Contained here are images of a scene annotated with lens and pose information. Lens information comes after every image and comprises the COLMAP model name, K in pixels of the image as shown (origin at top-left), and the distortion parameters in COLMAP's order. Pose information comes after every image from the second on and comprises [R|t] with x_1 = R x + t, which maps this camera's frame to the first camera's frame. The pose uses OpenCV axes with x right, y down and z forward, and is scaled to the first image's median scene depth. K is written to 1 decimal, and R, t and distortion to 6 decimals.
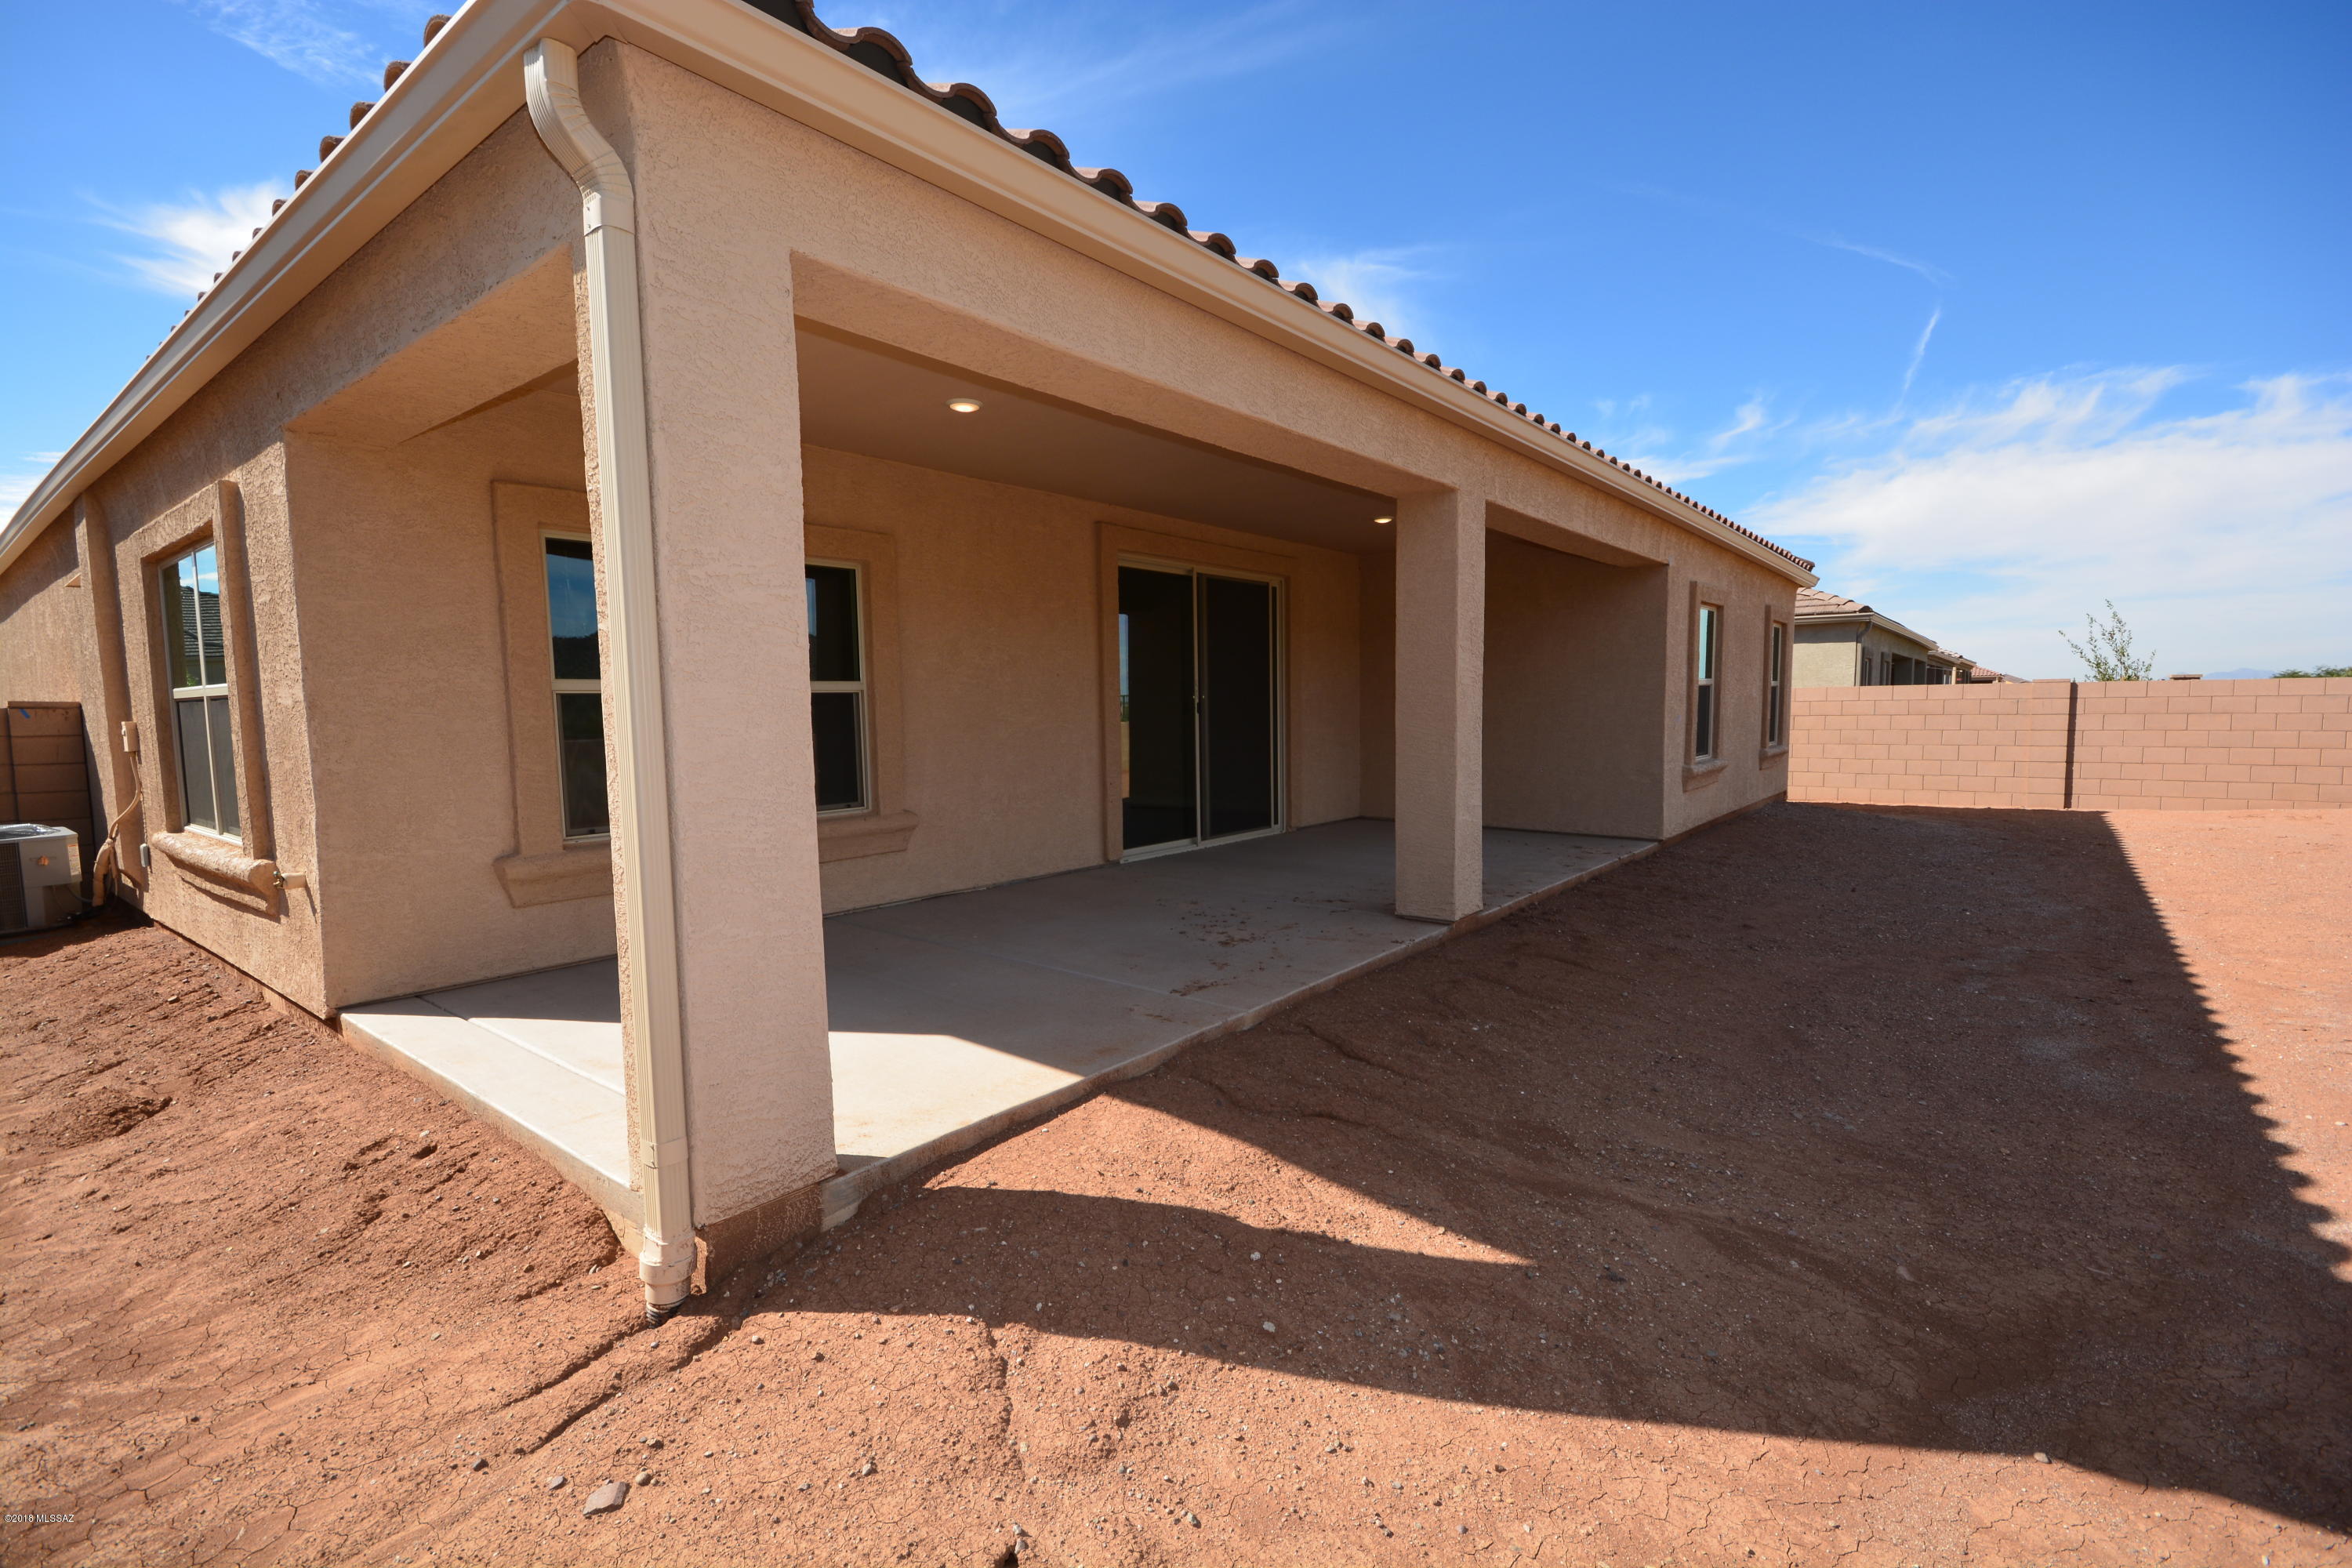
lens RADIAL K [[1074.4, 0, 1169.3], [0, 1074.4, 772.2], [0, 0, 1]] dist [0.024240, -0.018431]
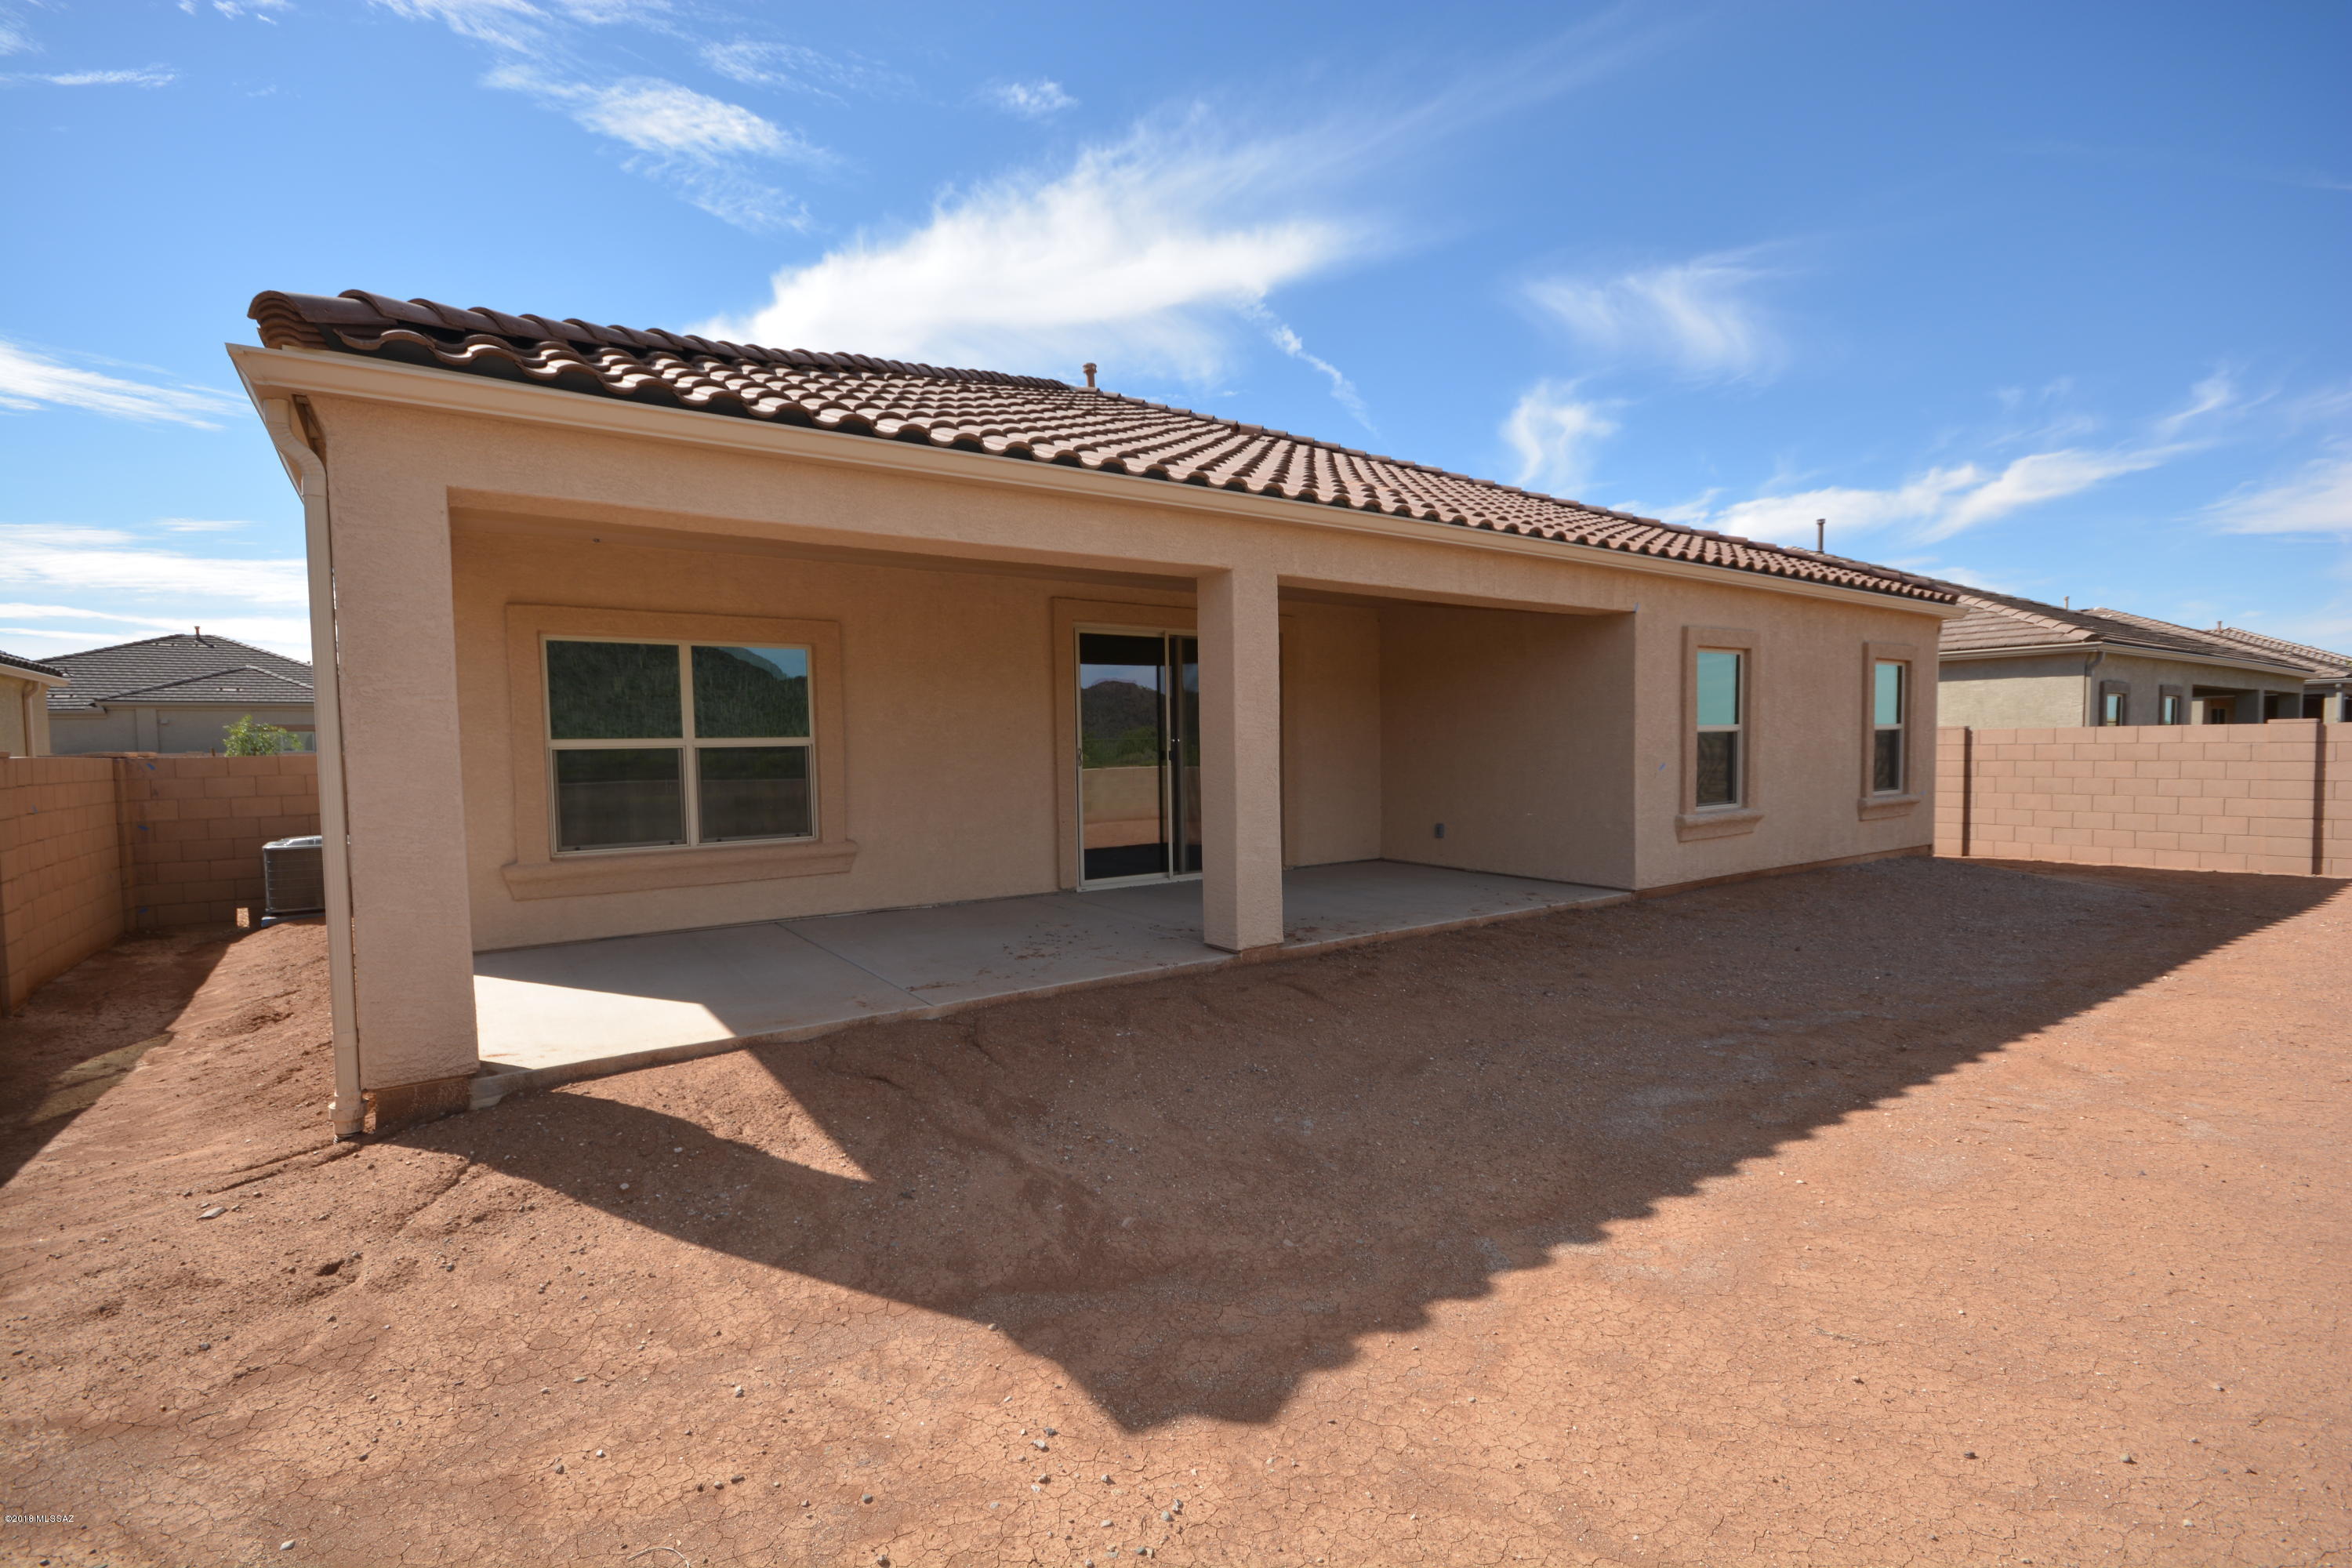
lens RADIAL K [[1076.4, 0, 1170.6], [0, 1076.4, 748.0], [0, 0, 1]] dist [0.009883, -0.008773]
pose [[0.959768, 0.001112, -0.280793, 0.632568], [-0.016752, 0.998438, -0.053306, -0.013909], [0.280295, 0.055865, 0.958287, -0.131457]]
